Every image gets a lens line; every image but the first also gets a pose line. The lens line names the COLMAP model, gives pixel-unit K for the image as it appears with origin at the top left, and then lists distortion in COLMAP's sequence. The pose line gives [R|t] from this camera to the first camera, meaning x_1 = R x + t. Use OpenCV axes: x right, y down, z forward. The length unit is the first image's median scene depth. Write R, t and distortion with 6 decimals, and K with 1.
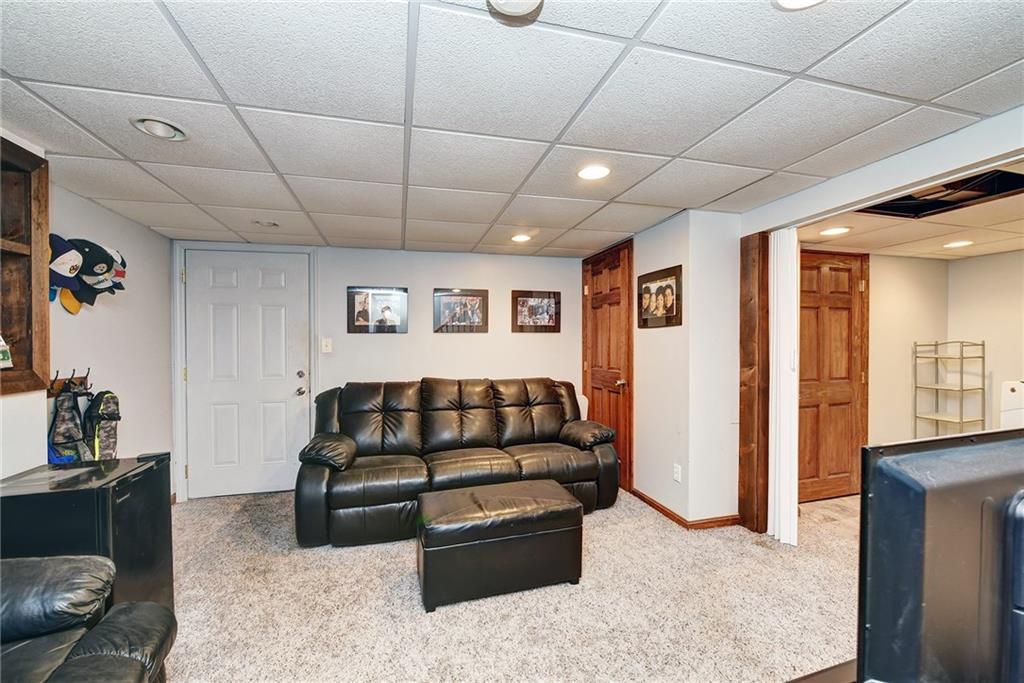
lens RADIAL K [[399.3, 0, 516.5], [0, 399.3, 346.8], [0, 0, 1]] dist [-0.011231, -0.000341]
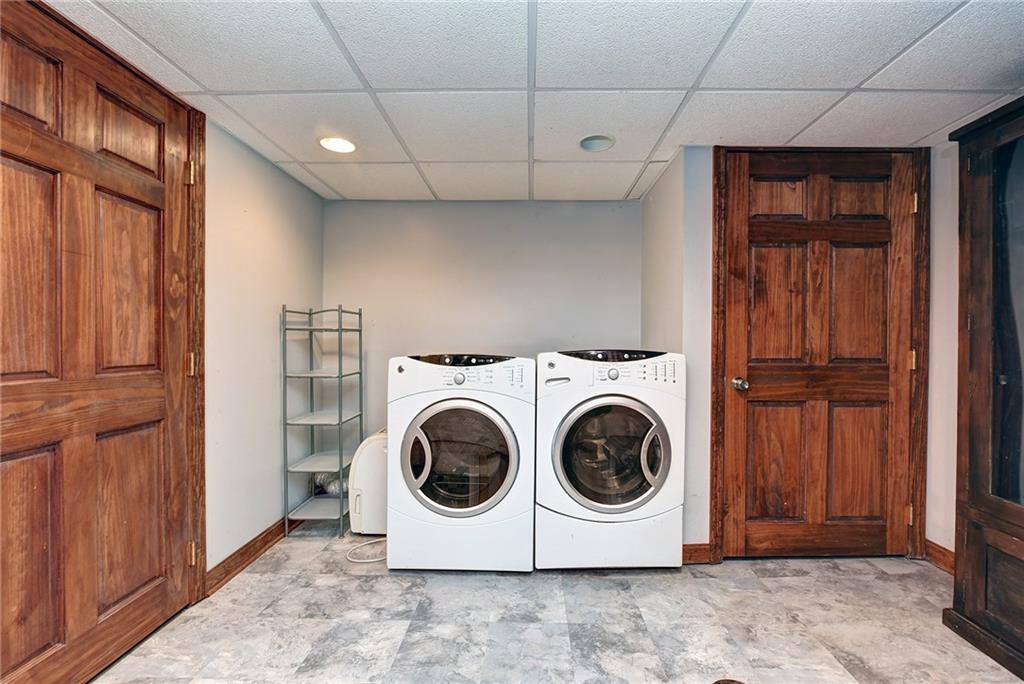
lens RADIAL K [[399.3, 0, 507.2], [0, 399.3, 353.3], [0, 0, 1]] dist [-0.011231, -0.000341]
pose [[0.296302, -0.005722, 0.955077, 0.535831], [0.000799, 0.999983, 0.005743, 0.063114], [-0.955094, -0.000939, 0.296301, 0.497107]]
